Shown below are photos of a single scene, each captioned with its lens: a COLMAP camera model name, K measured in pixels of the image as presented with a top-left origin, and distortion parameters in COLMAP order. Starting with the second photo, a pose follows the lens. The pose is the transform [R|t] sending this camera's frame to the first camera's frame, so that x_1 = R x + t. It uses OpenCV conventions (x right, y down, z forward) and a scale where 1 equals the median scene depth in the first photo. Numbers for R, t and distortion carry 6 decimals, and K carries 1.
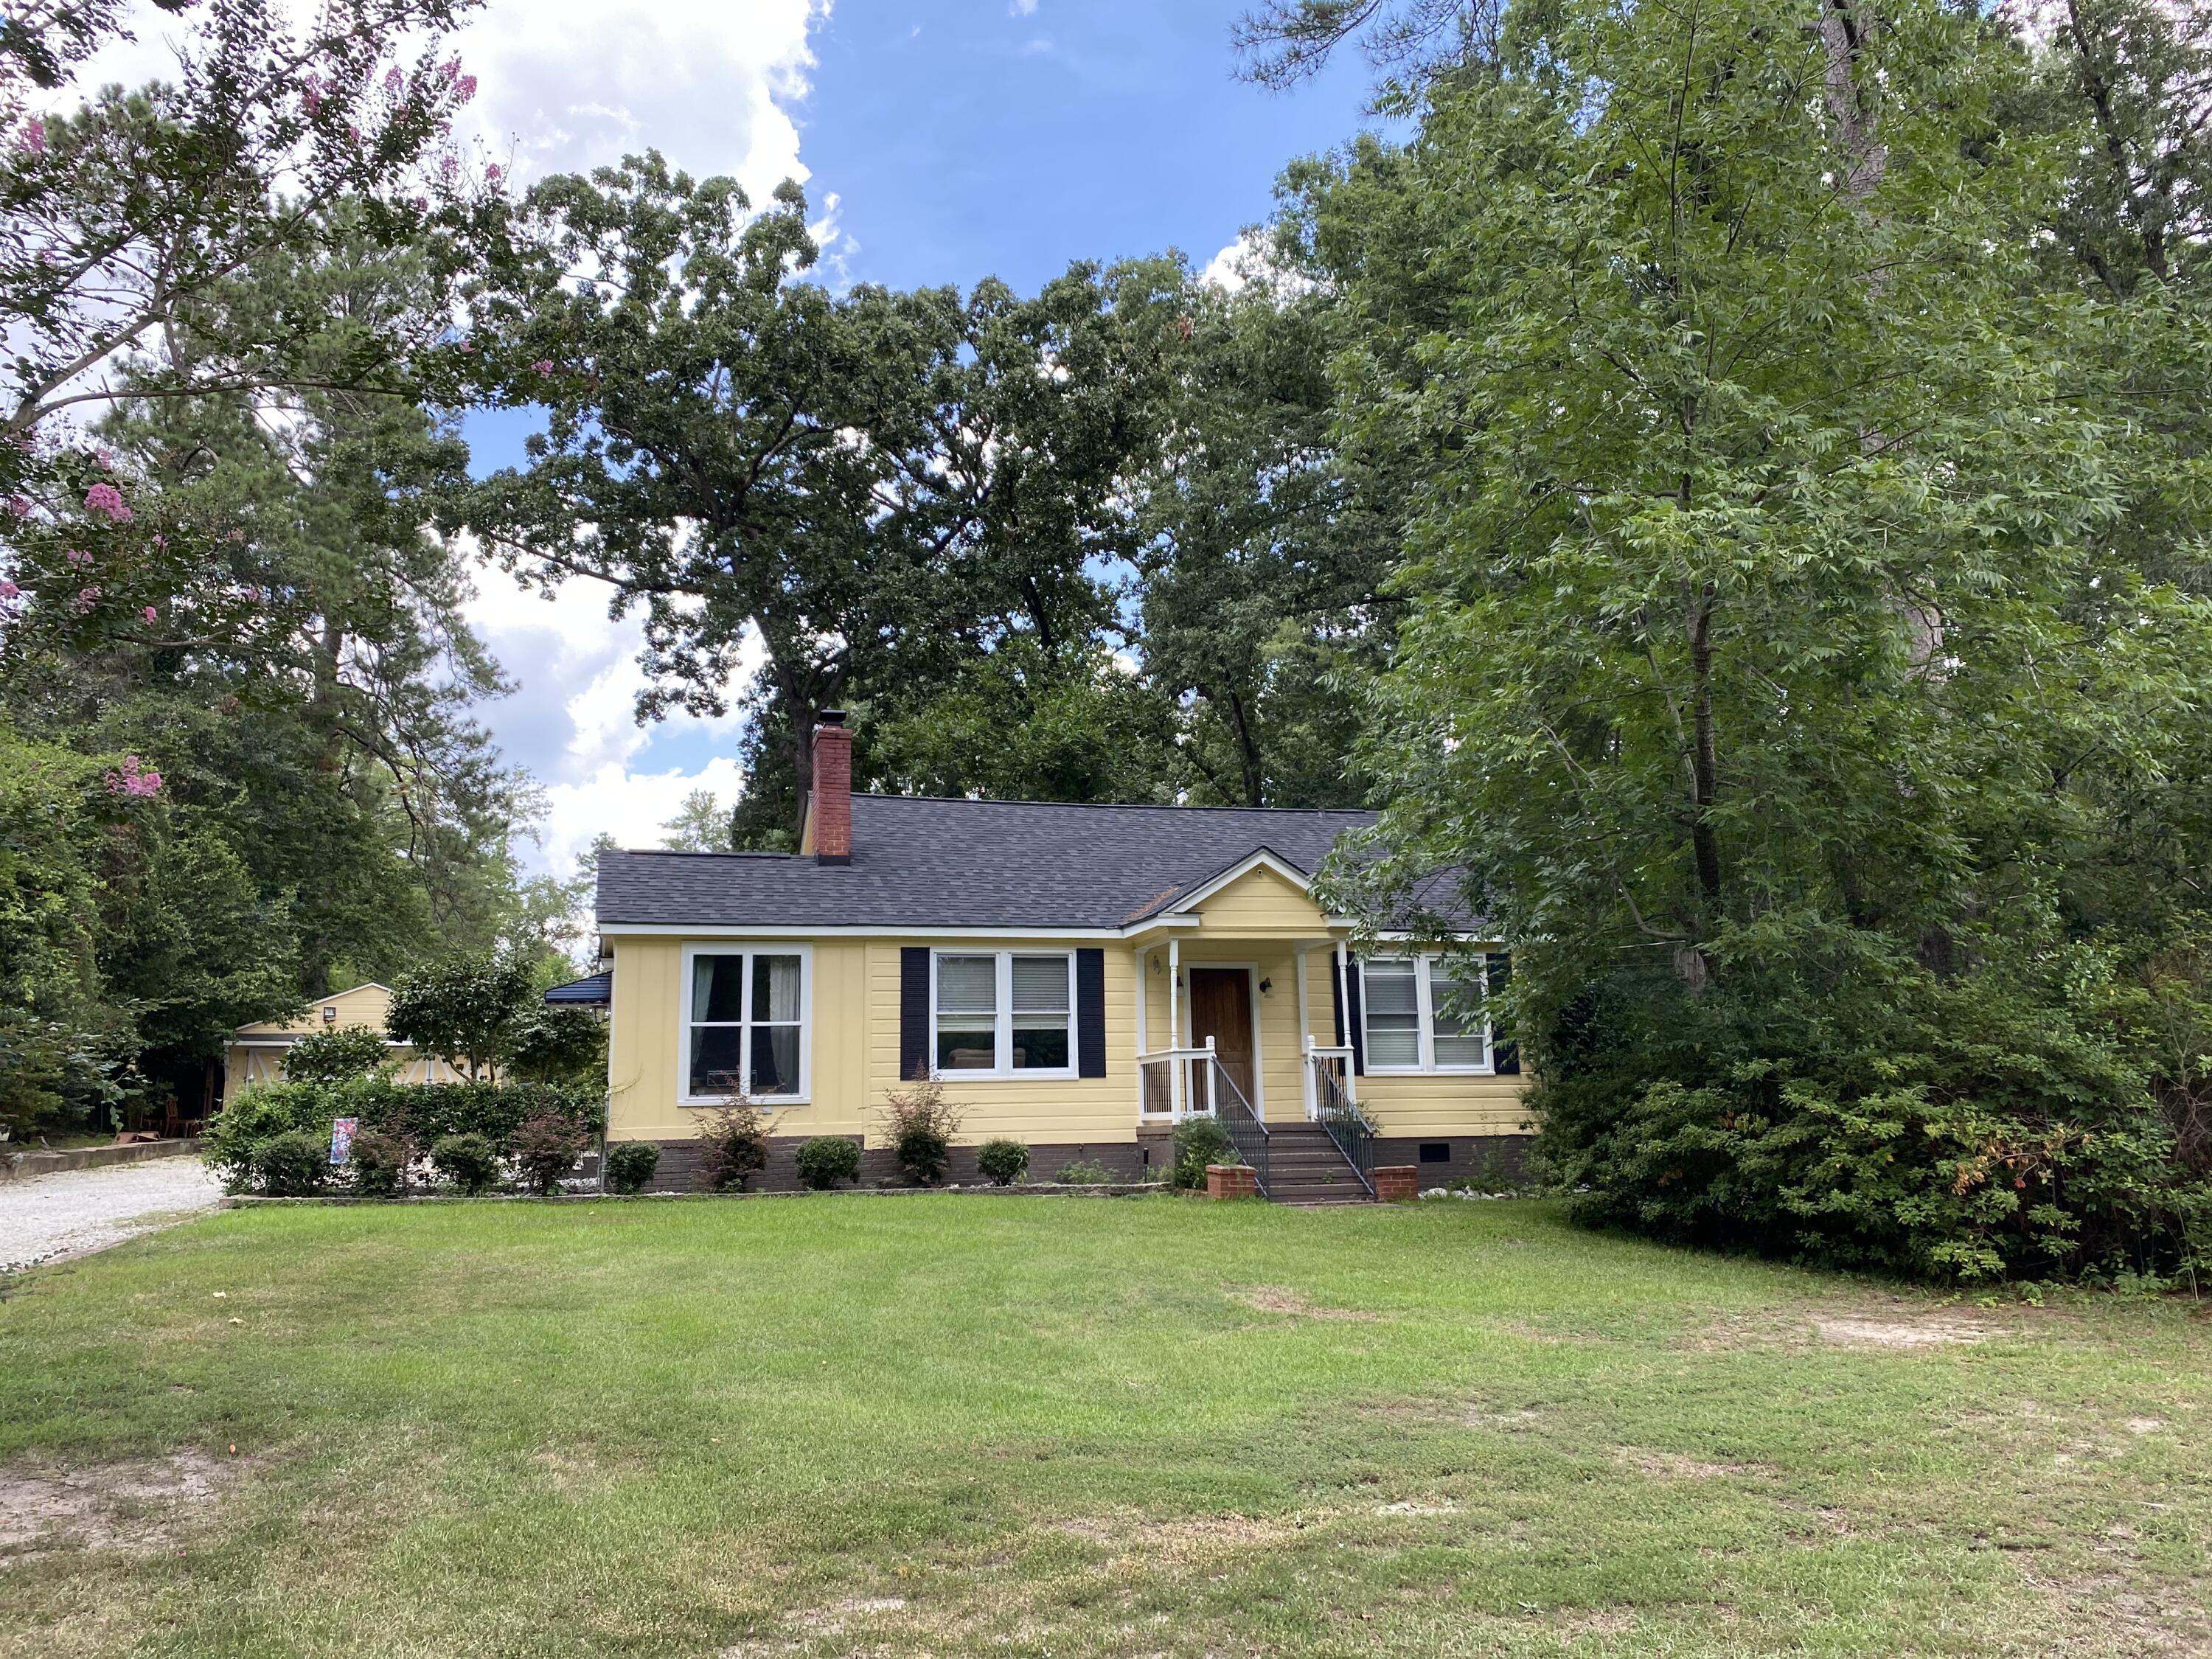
lens RADIAL K [[1702.9, 0, 1106.0], [0, 1702.9, 829.5], [0, 0, 1]] dist [0.168778, -0.472417]
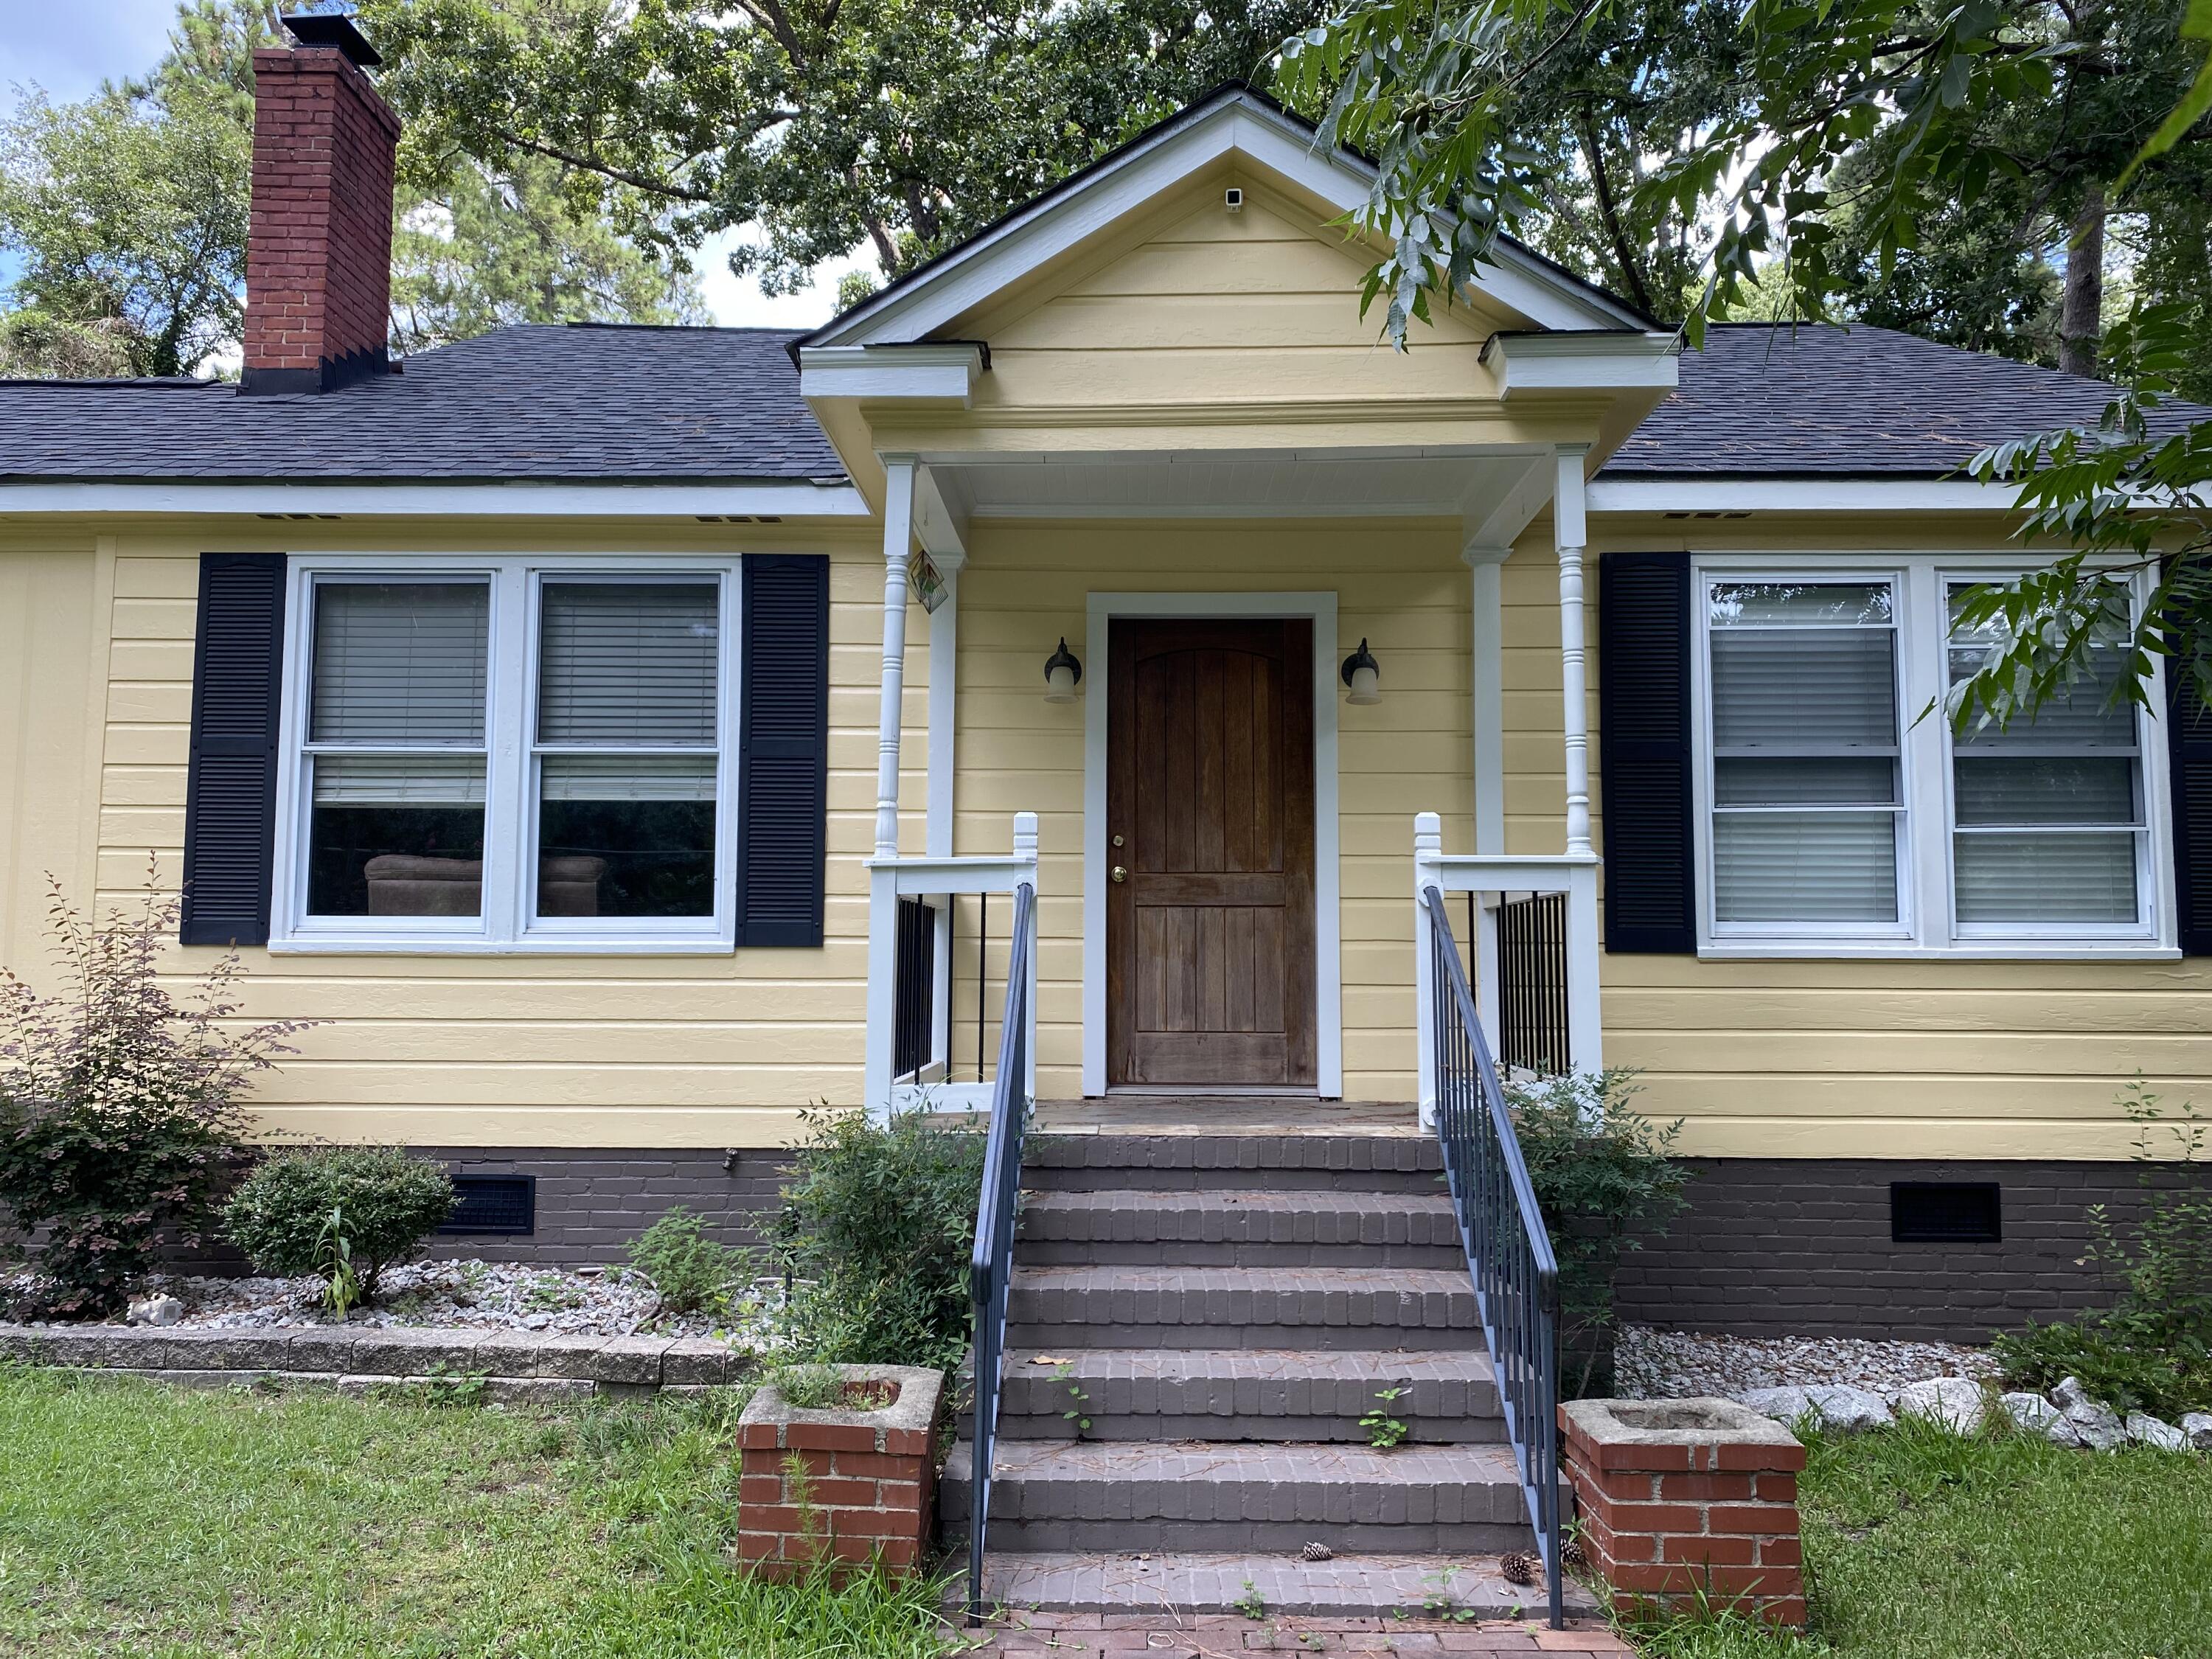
lens RADIAL K [[1691.5, 0, 1106.0], [0, 1691.5, 829.5], [0, 0, 1]] dist [0.058041, -0.089524]
pose [[0.955815, 0.002059, -0.293961, 0.147290], [0.025487, 0.995629, 0.089846, 0.096904], [0.292861, -0.093368, 0.951585, 0.724170]]
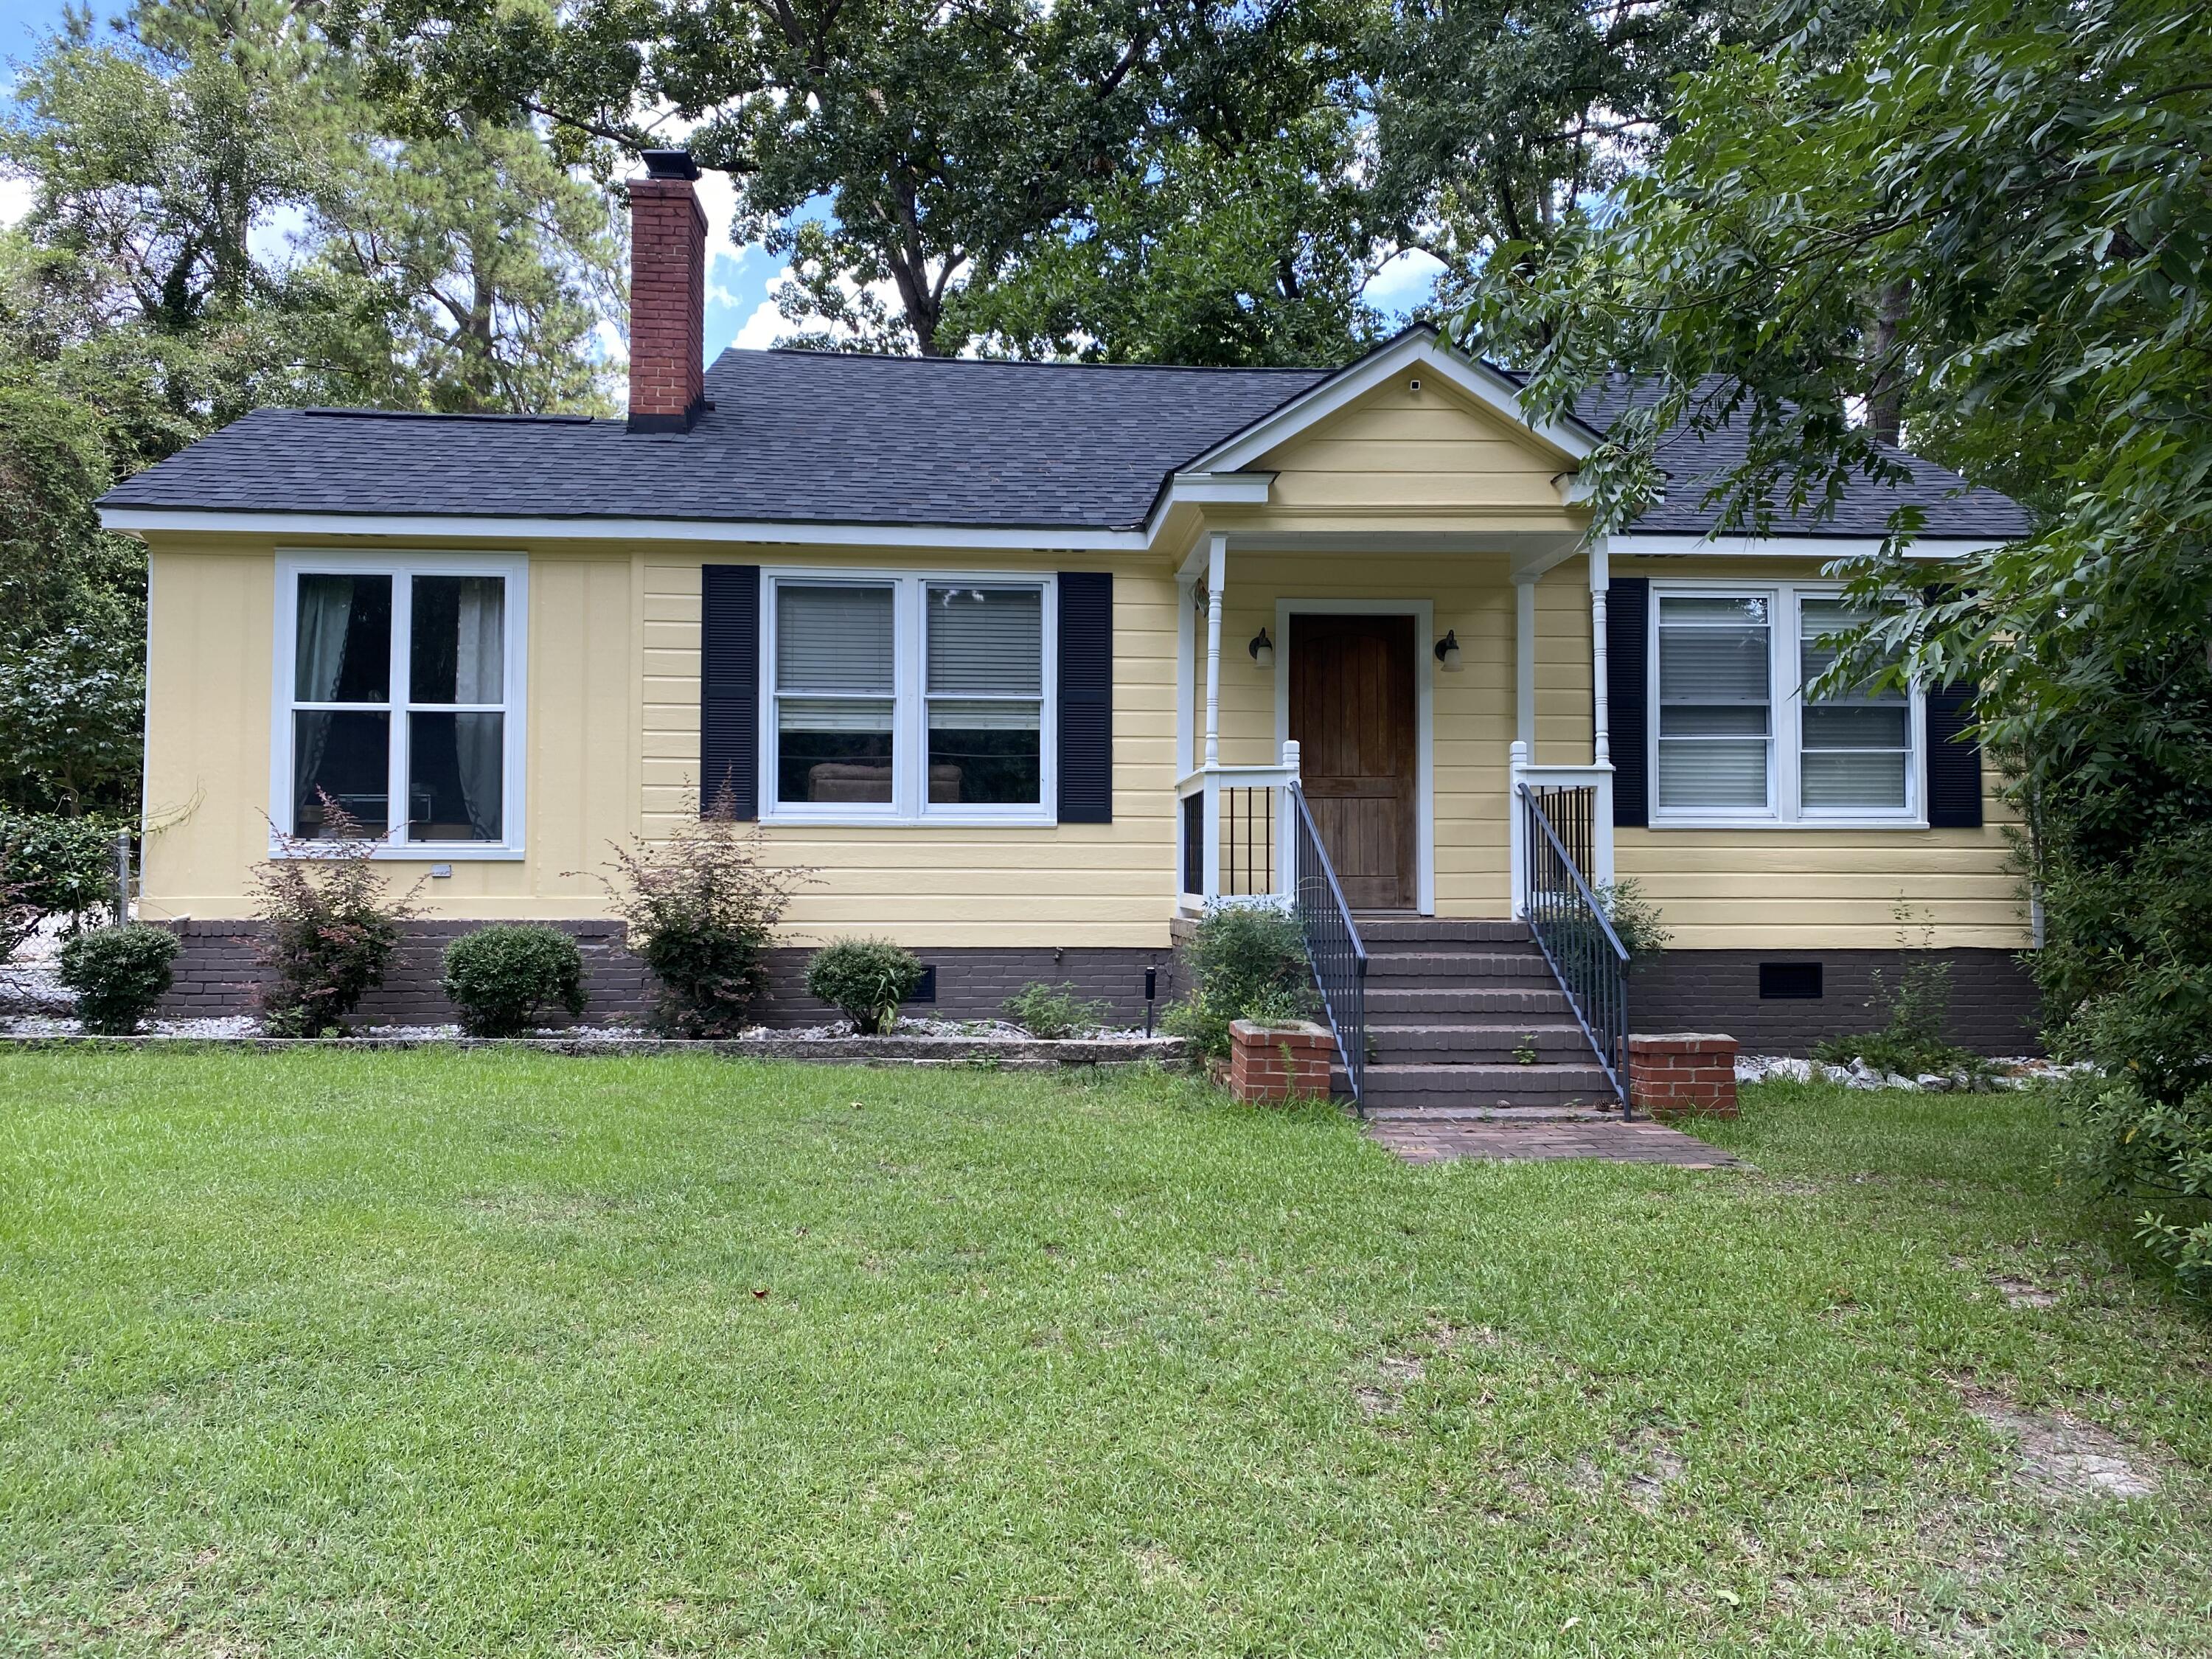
lens RADIAL K [[1702.9, 0, 1106.0], [0, 1702.9, 829.5], [0, 0, 1]] dist [0.168778, -0.472417]
pose [[0.979241, 0.017624, -0.201931, 0.103169], [0.011891, 0.989503, 0.144022, 0.074319], [0.202350, -0.143433, 0.968753, 0.510872]]
